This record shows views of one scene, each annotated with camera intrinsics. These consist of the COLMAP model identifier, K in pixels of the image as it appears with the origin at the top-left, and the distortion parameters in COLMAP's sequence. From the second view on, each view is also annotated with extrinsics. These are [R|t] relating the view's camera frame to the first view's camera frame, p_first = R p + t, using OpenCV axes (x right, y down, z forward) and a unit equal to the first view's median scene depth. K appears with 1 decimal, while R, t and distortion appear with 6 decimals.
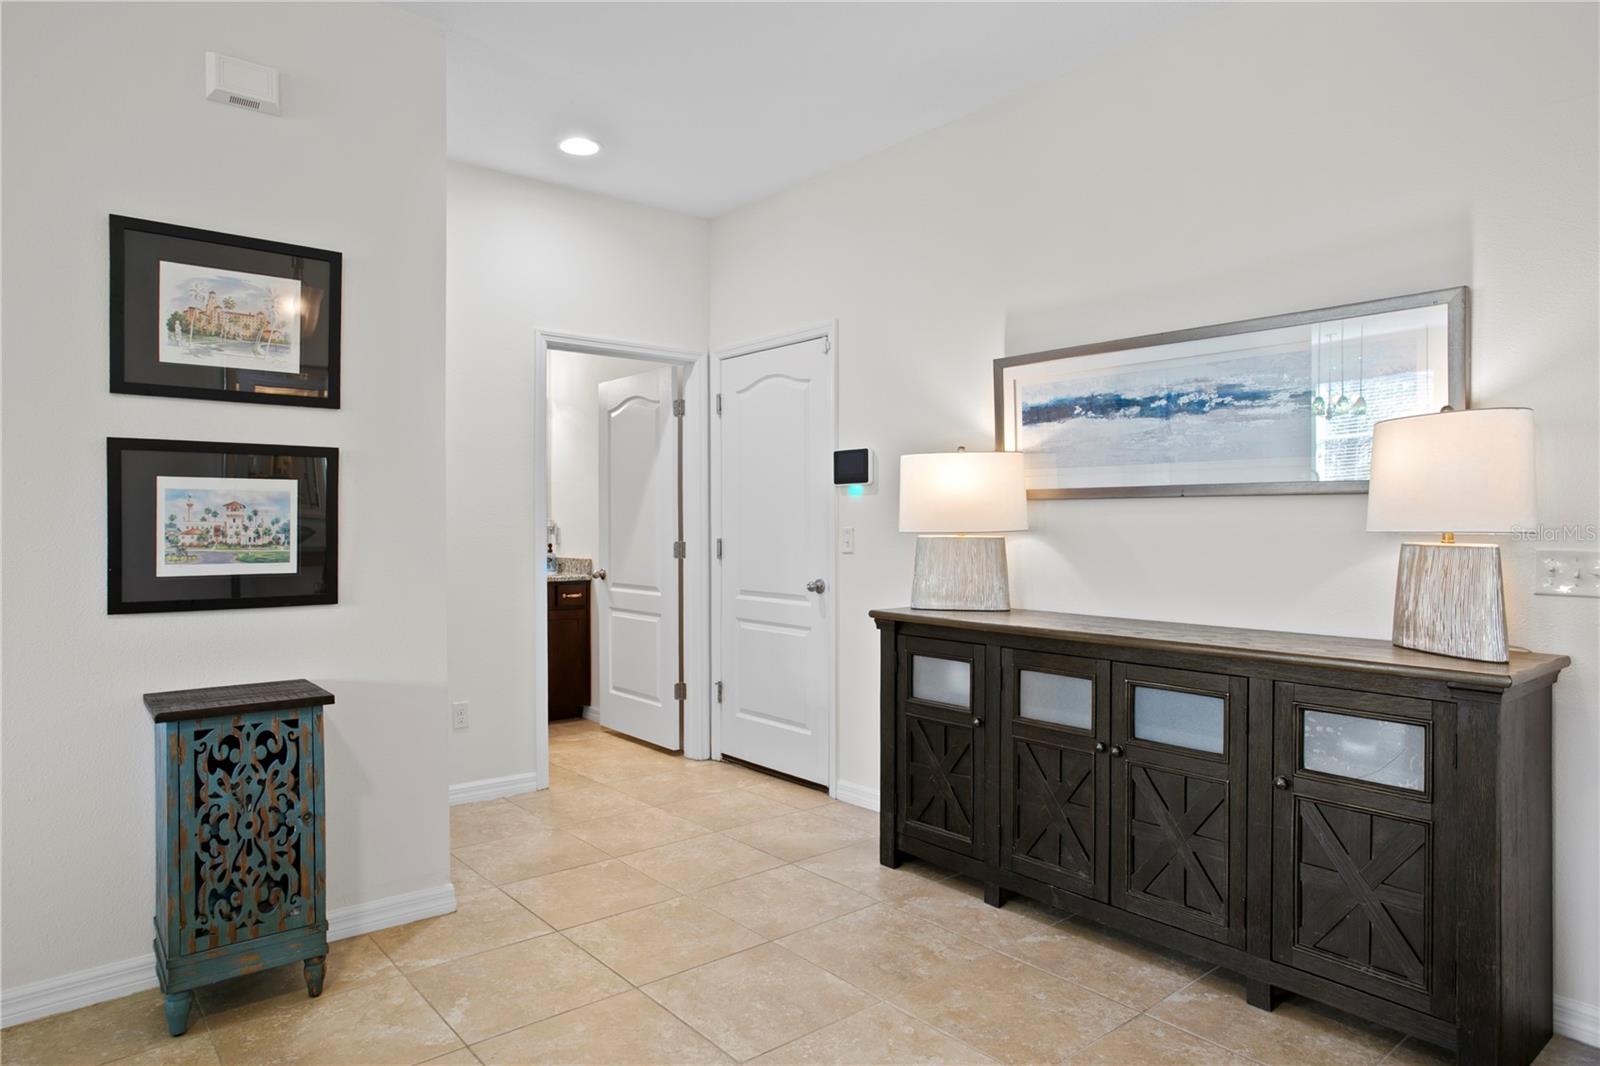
lens RADIAL K [[968.1, 0, 788.1], [0, 968.1, 530.5], [0, 0, 1]] dist [-0.042815, 0.048192]
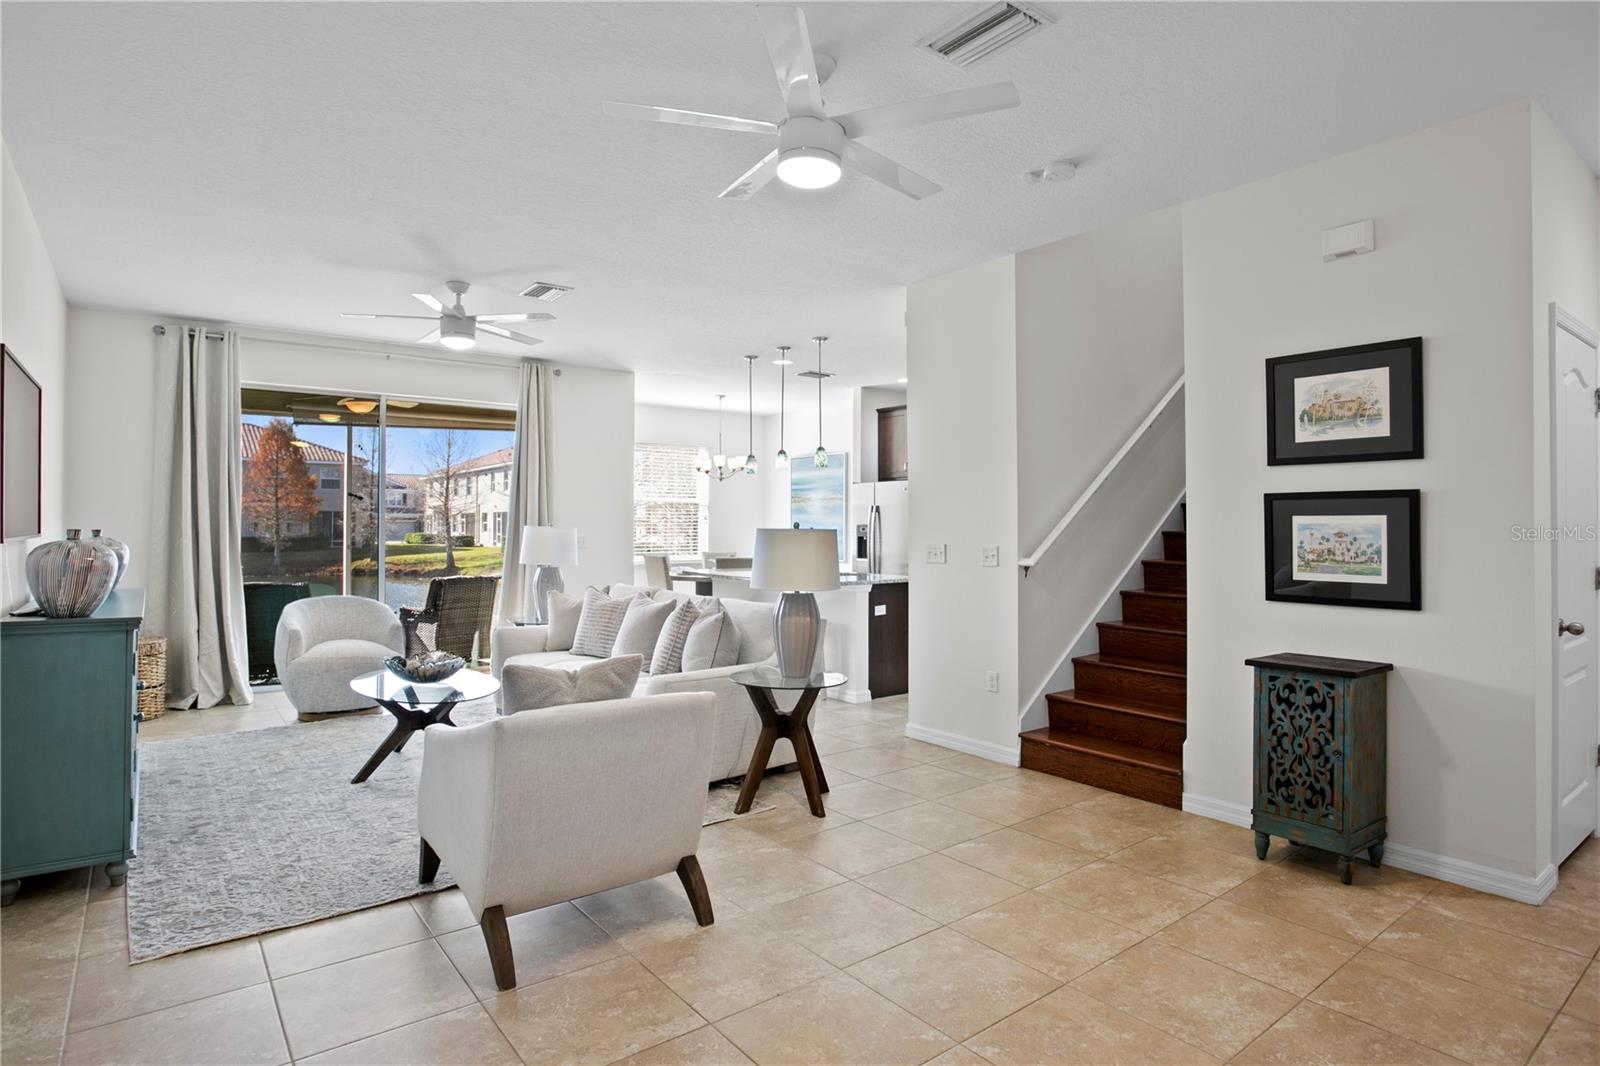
lens RADIAL K [[844.7, 0, 766.8], [0, 844.7, 527.6], [0, 0, 1]] dist [-0.015643, 0.000630]
pose [[-0.044218, 0.000081, -0.999022, 0.722542], [-0.008202, 0.999966, 0.000444, -0.029301], [0.998988, 0.008214, -0.044216, 0.188076]]
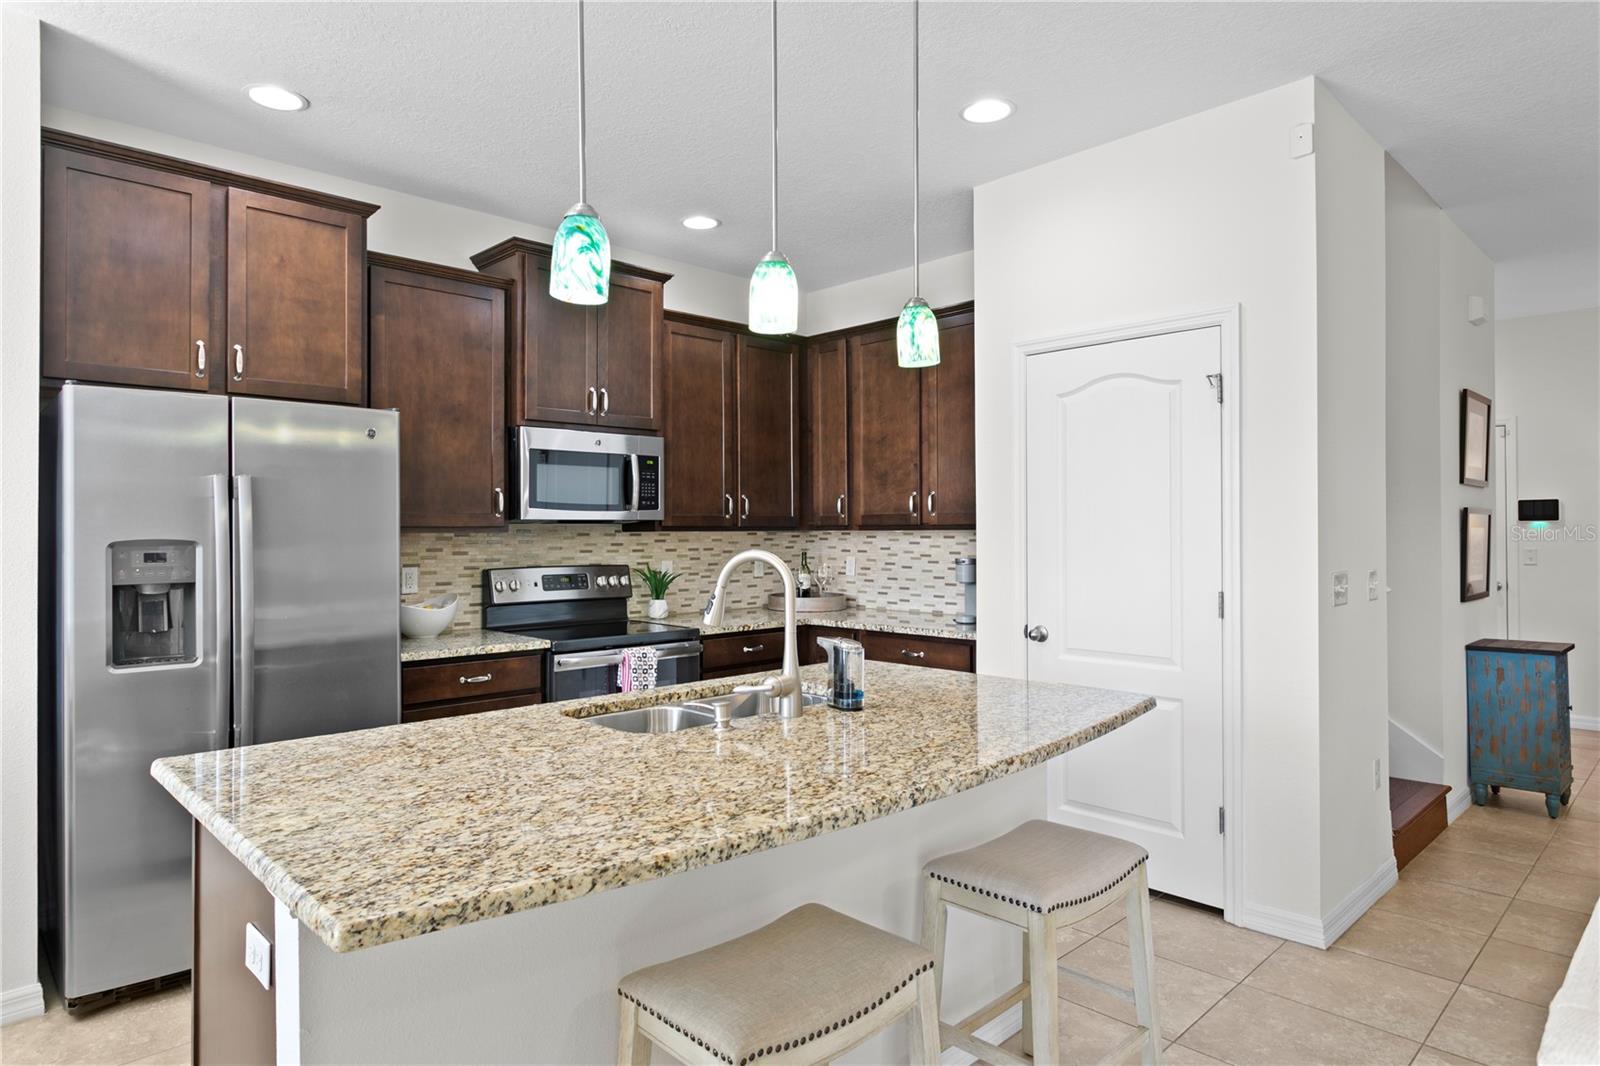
lens RADIAL K [[936.7, 0, 797.7], [0, 936.7, 525.8], [0, 0, 1]] dist [-0.002933, 0.000692]
pose [[0.996090, -0.003907, 0.088259, -1.993287], [0.005170, 0.999887, -0.014086, -0.040738], [-0.088194, 0.014487, 0.995998, -0.649370]]
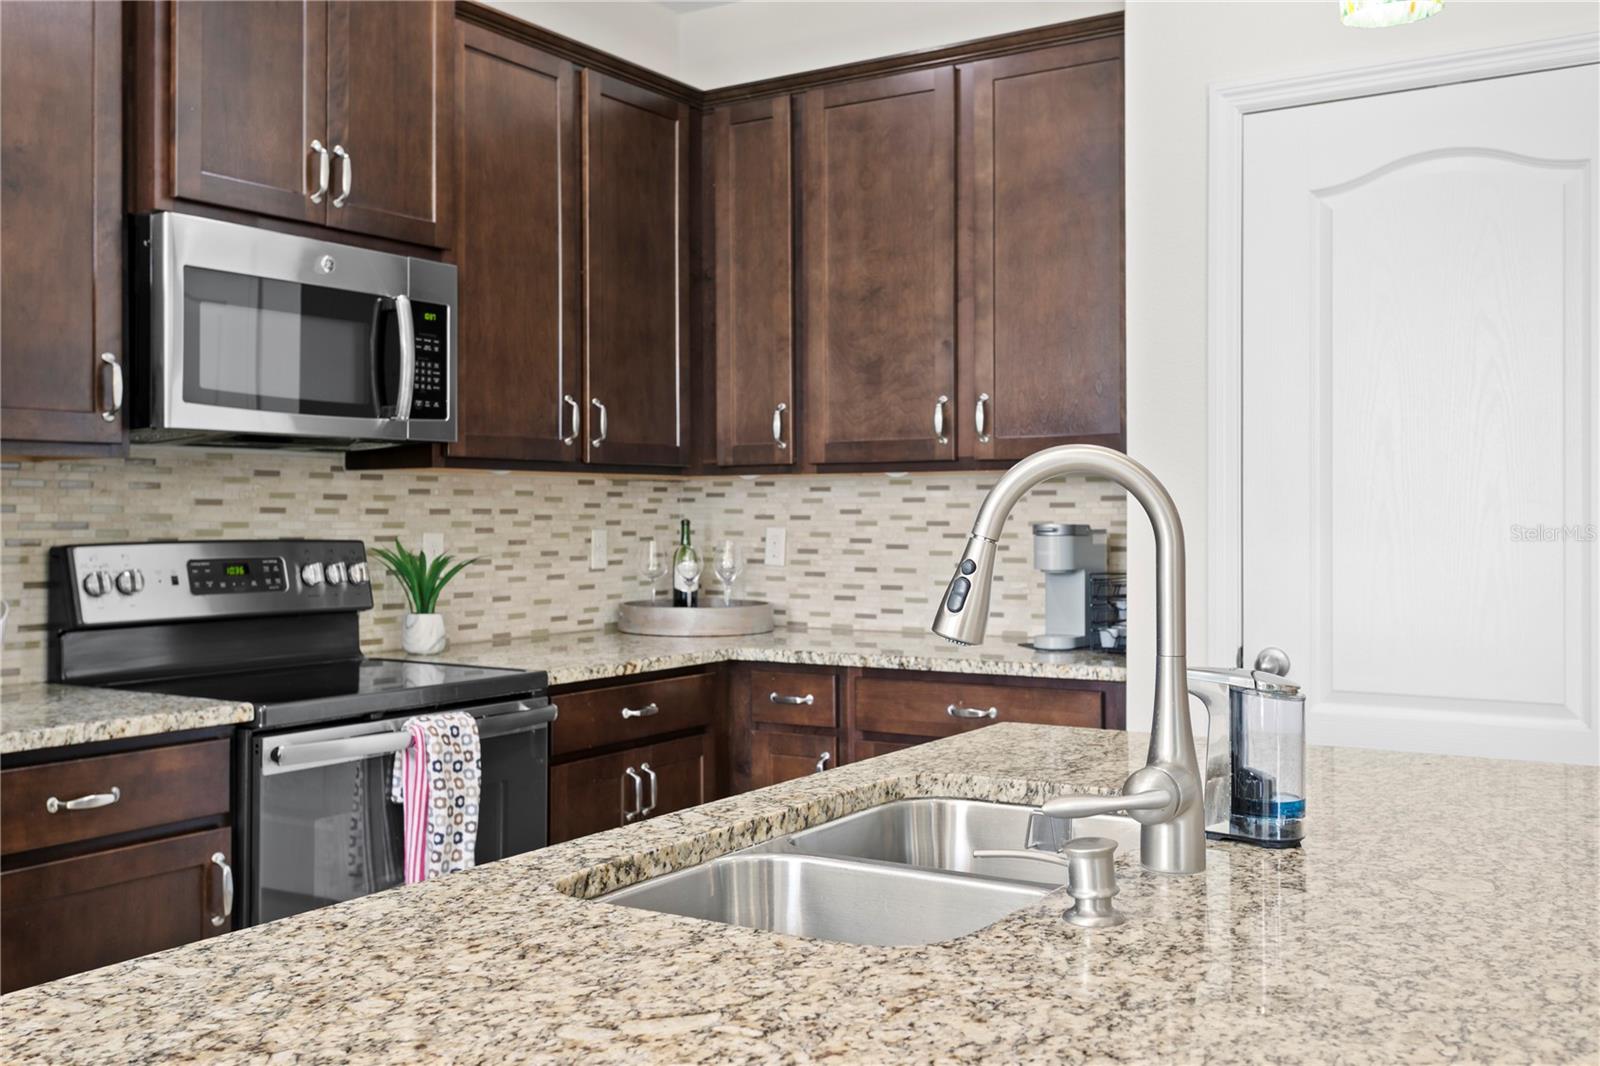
lens RADIAL K [[1552.5, 0, 798.8], [0, 1552.5, 508.3], [0, 0, 1]] dist [0.015286, 0.001201]
pose [[0.948477, -0.002060, 0.316839, -2.222763], [0.006410, 0.999899, -0.012690, -0.002281], [-0.316781, 0.014067, 0.948394, -0.288291]]
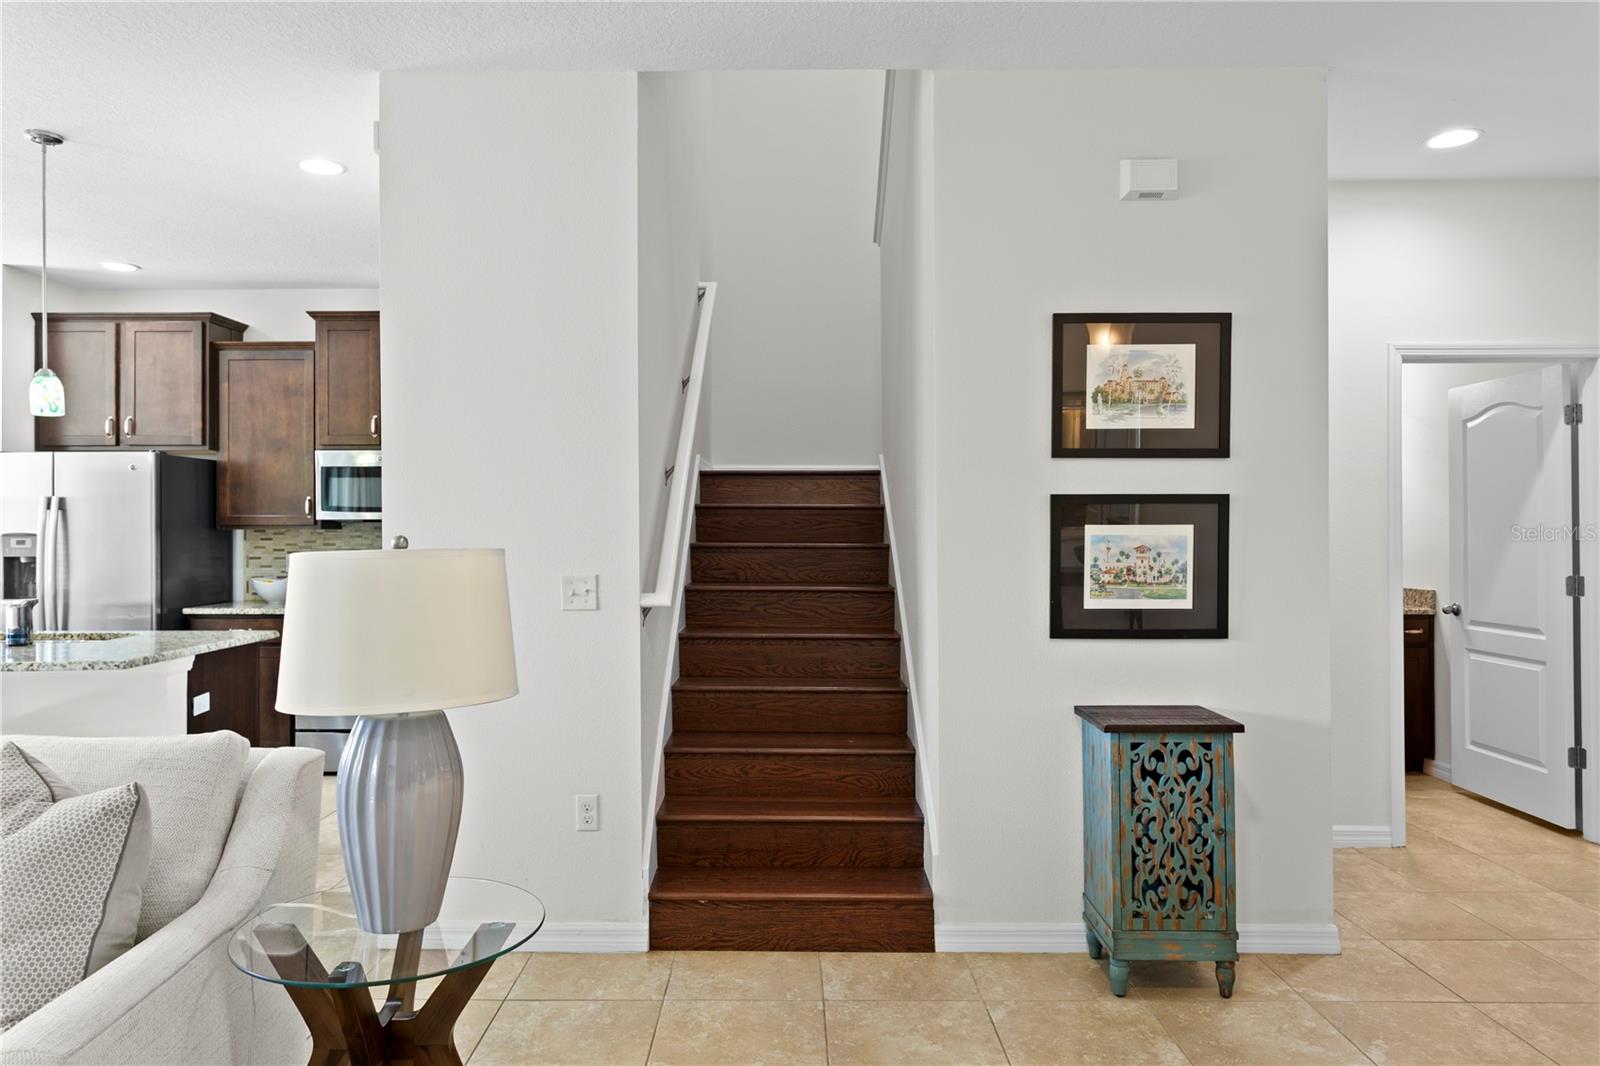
lens RADIAL K [[1065.6, 0, 778.7], [0, 1065.6, 527.4], [0, 0, 1]] dist [0.007194, -0.002127]
pose [[0.767818, -0.004029, -0.640655, -0.093214], [-0.002073, 0.999959, -0.008774, -0.038771], [0.640664, 0.008065, 0.767779, -0.256005]]
